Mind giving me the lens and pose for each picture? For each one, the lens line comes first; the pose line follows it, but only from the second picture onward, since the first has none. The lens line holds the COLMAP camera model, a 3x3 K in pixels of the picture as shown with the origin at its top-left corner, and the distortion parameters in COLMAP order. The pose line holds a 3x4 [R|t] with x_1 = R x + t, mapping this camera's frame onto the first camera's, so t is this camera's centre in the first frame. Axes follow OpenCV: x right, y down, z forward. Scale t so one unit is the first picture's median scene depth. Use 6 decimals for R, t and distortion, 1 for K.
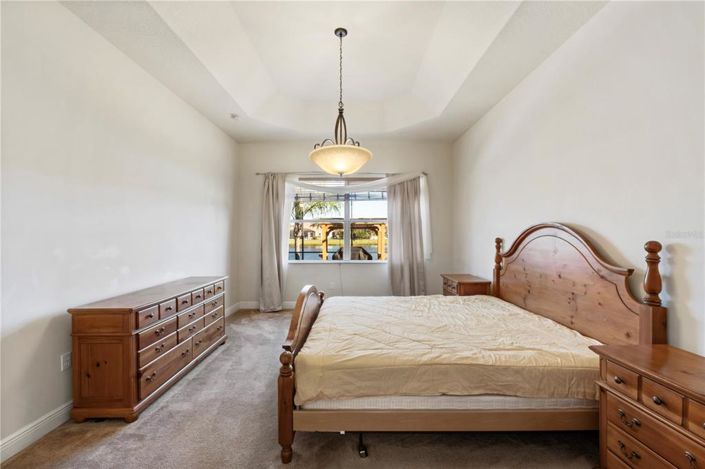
lens RADIAL K [[297.1, 0, 353.2], [0, 297.1, 233.6], [0, 0, 1]] dist [-0.005282, -0.000277]
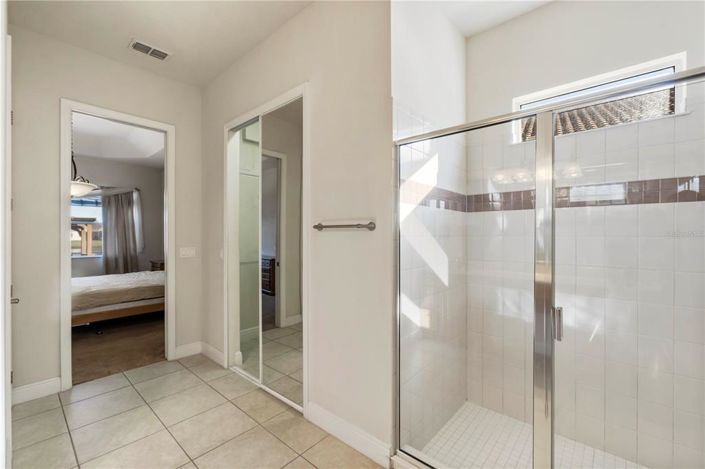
lens RADIAL K [[297.1, 0, 353.3], [0, 297.1, 232.3], [0, 0, 1]] dist [-0.005282, -0.000277]
pose [[0.660040, 0.000327, 0.751231, -0.131950], [0.000463, 1.000000, -0.000842, -0.005434], [-0.751231, 0.000903, 0.660039, -0.670796]]
